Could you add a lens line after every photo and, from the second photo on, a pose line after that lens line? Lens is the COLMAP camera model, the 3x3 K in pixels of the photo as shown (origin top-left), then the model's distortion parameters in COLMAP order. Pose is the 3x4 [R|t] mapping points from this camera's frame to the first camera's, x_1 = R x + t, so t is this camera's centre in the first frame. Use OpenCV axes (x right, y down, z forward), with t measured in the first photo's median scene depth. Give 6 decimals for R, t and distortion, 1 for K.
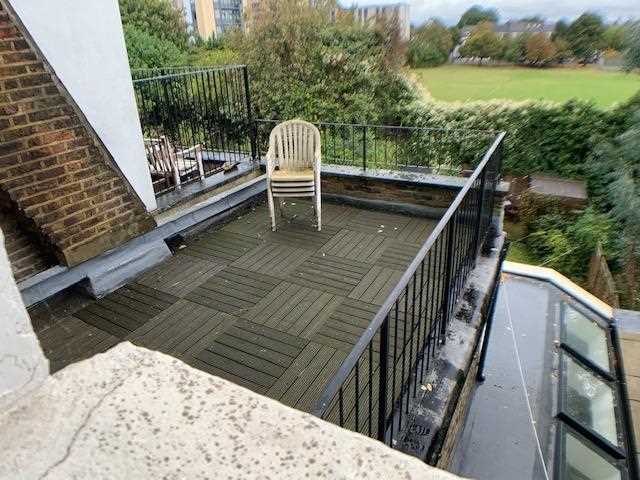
lens RADIAL K [[434.4, 0, 312.2], [0, 434.4, 235.5], [0, 0, 1]] dist [-0.079270, -0.004188]
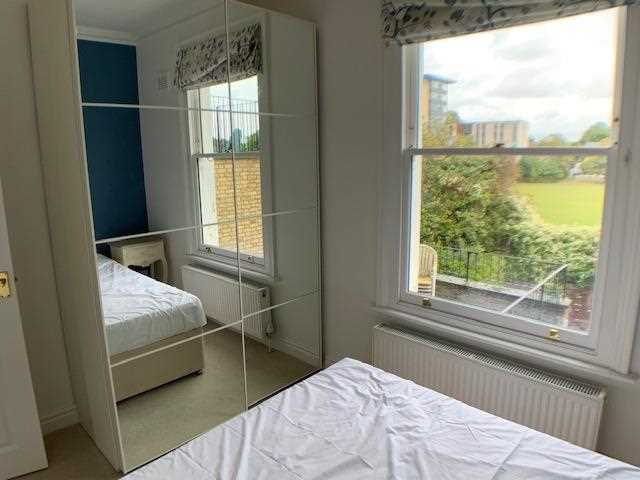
lens RADIAL K [[434.4, 0, 312.2], [0, 434.4, 235.5], [0, 0, 1]] dist [-0.079270, -0.004188]
pose [[0.966079, 0.082719, -0.244638, -0.010302], [-0.135886, 0.968391, -0.209173, 0.018243], [0.219603, 0.235321, 0.946783, -0.131467]]
